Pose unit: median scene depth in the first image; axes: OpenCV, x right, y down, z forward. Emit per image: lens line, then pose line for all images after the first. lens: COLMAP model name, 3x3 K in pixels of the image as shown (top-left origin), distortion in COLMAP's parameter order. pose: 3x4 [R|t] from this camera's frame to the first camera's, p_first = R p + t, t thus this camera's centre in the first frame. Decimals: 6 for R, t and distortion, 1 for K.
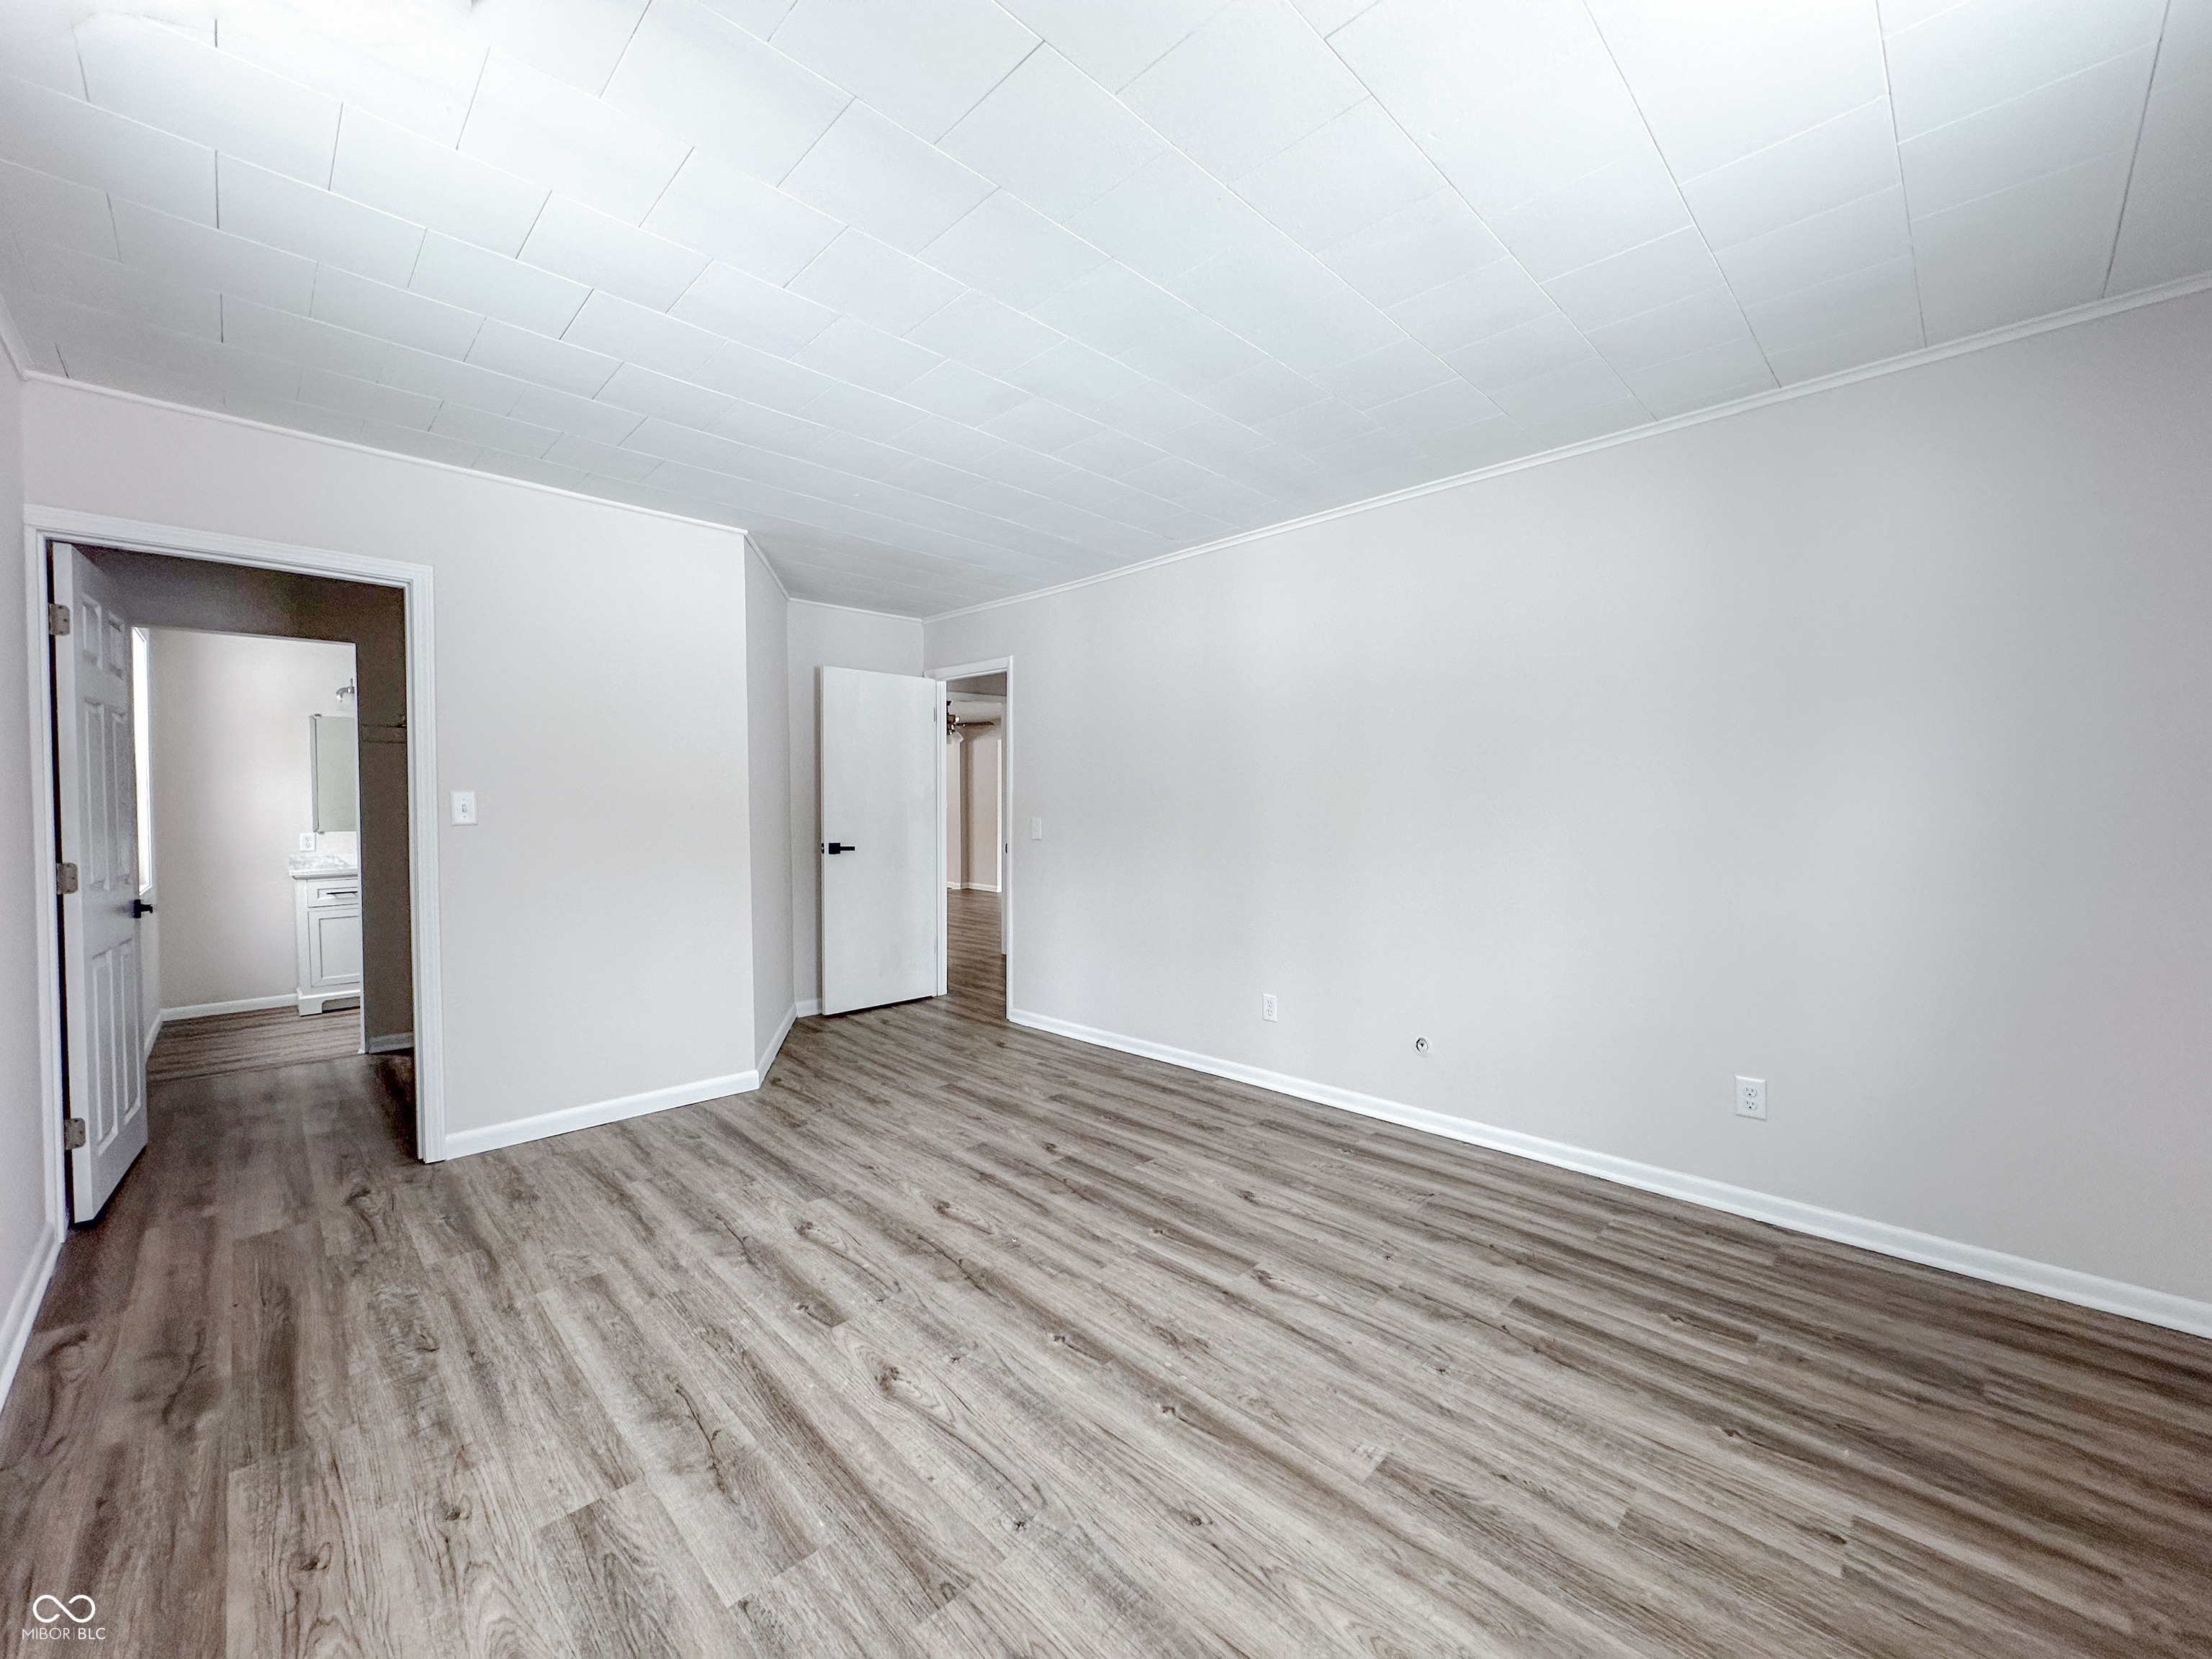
lens RADIAL K [[894.8, 0, 1105.4], [0, 894.8, 825.8], [0, 0, 1]] dist [-0.002555, 0.001293]
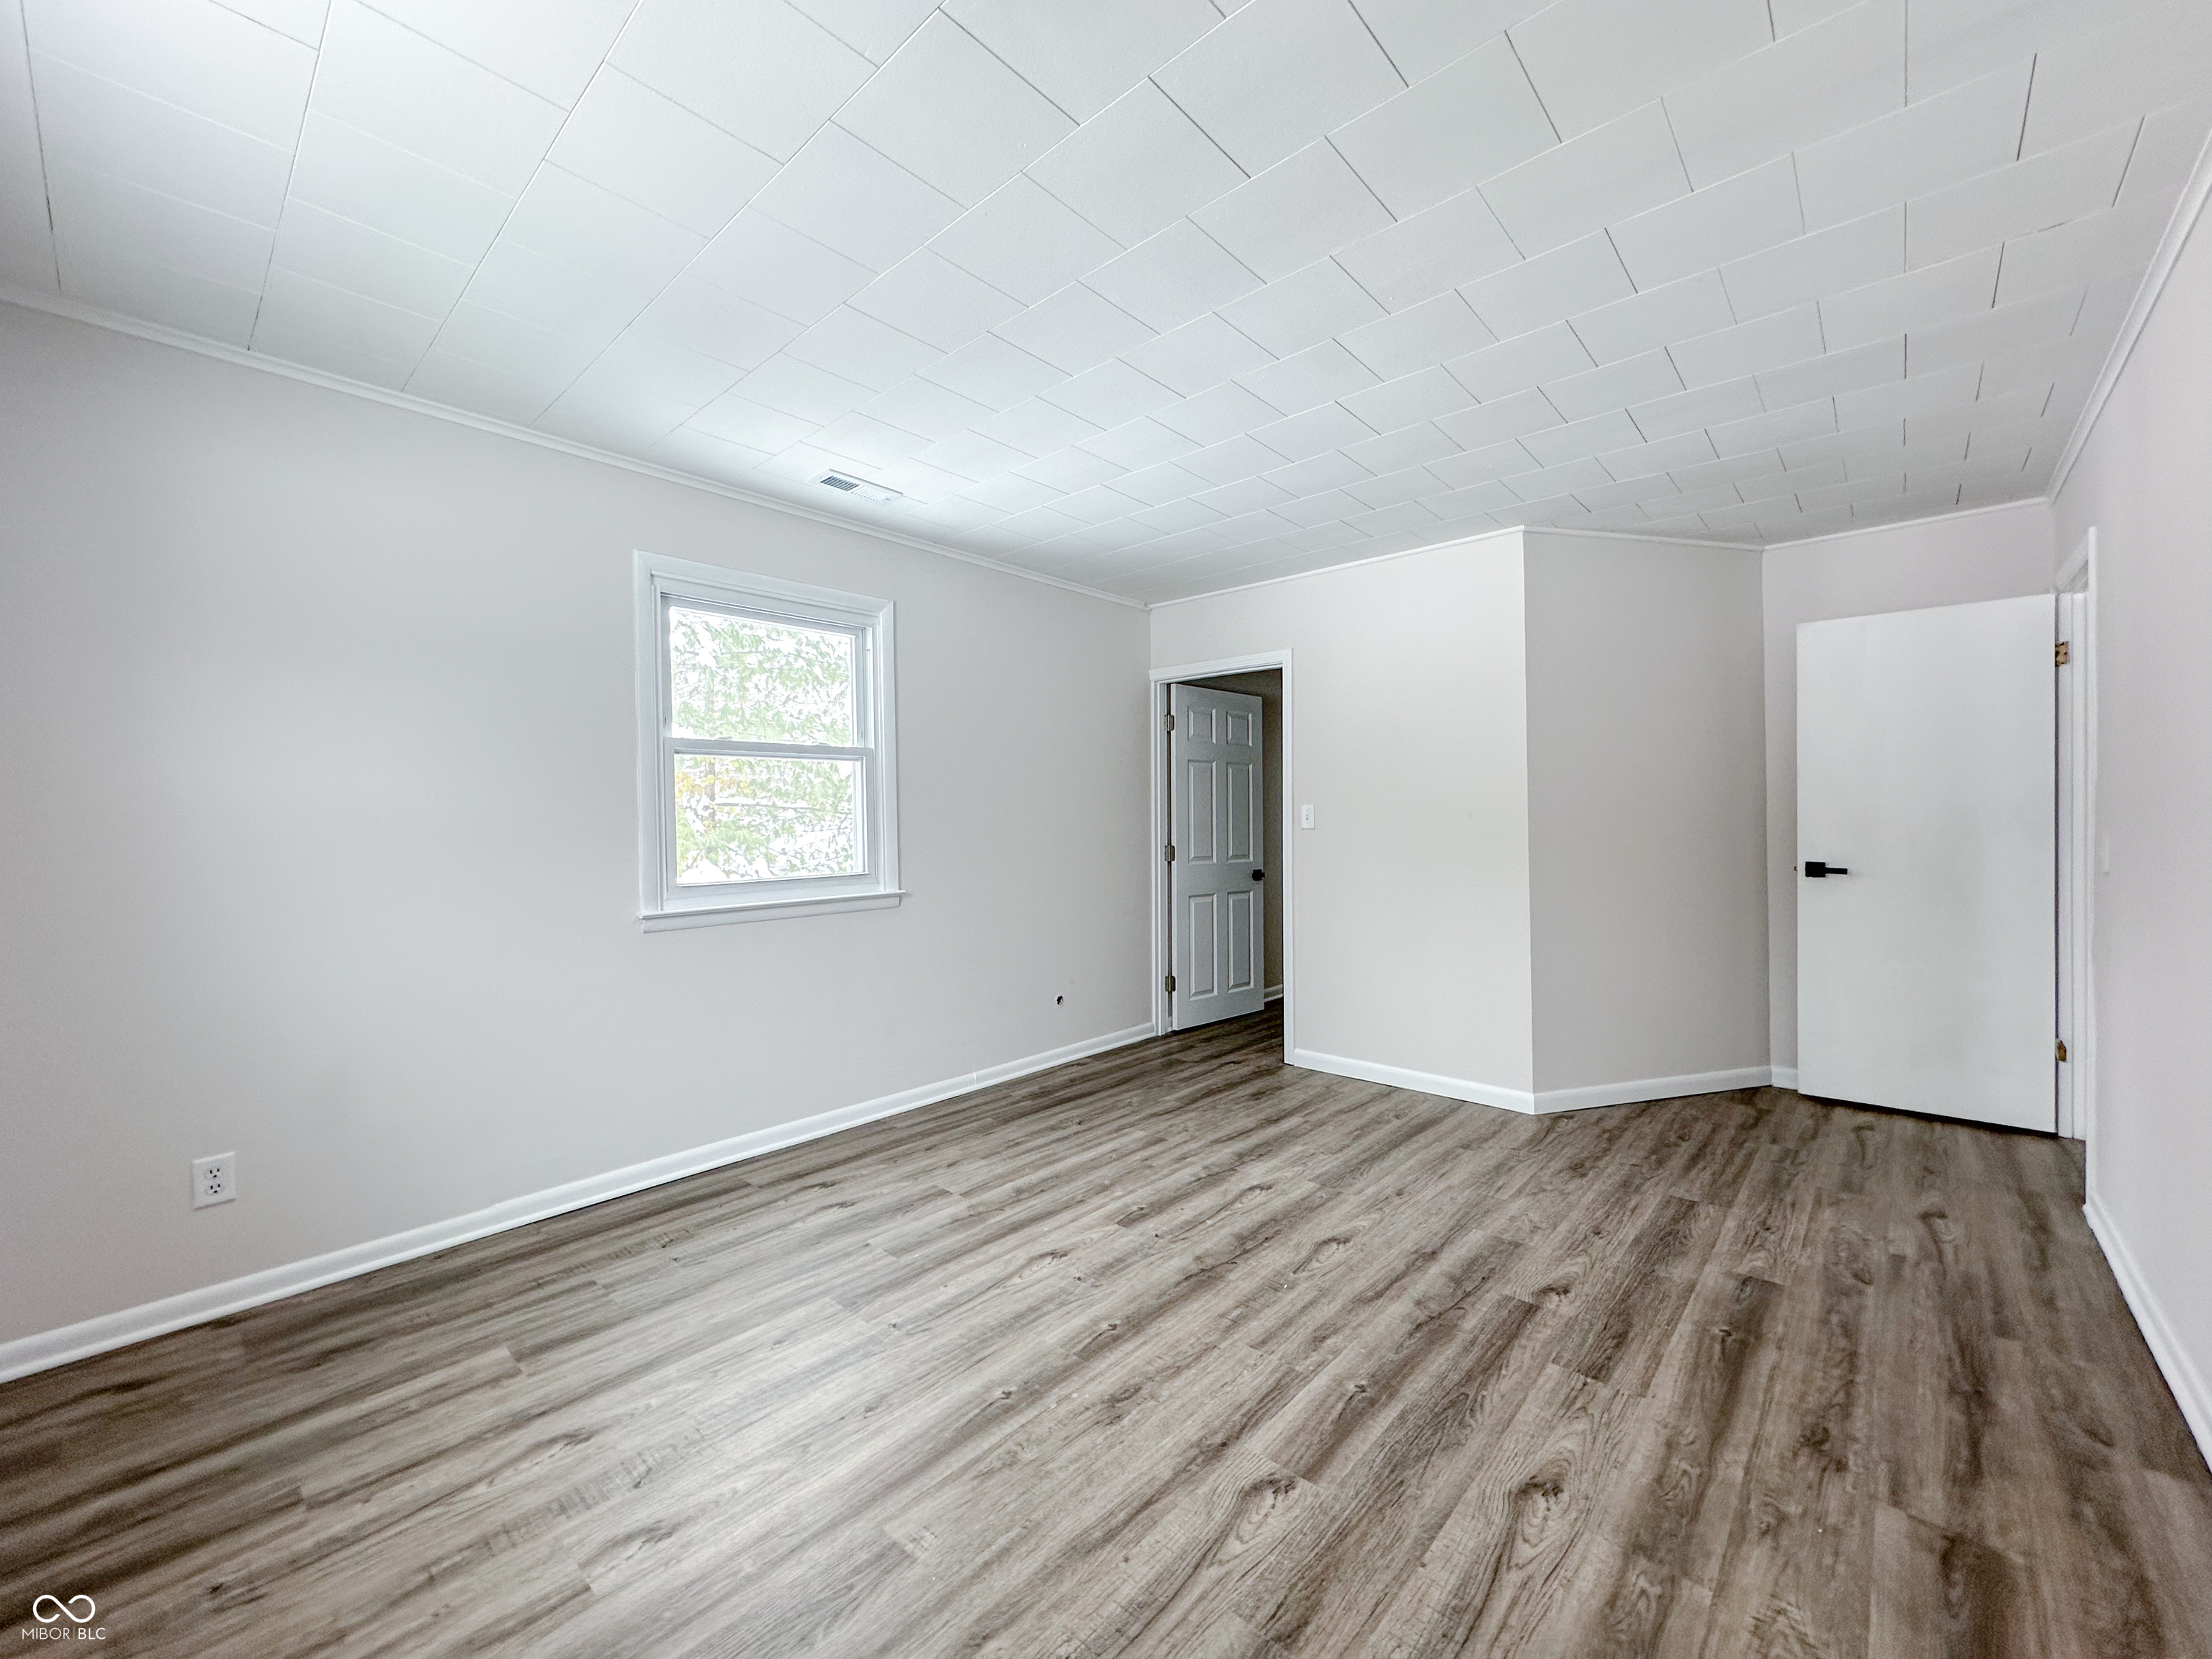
lens RADIAL K [[894.8, 0, 1106.8], [0, 894.8, 835.7], [0, 0, 1]] dist [-0.002555, 0.001293]
pose [[0.038749, 0.016442, -0.999114, 0.732229], [-0.015073, 0.999760, 0.015868, -0.009820], [0.999135, 0.014445, 0.038988, 0.708624]]
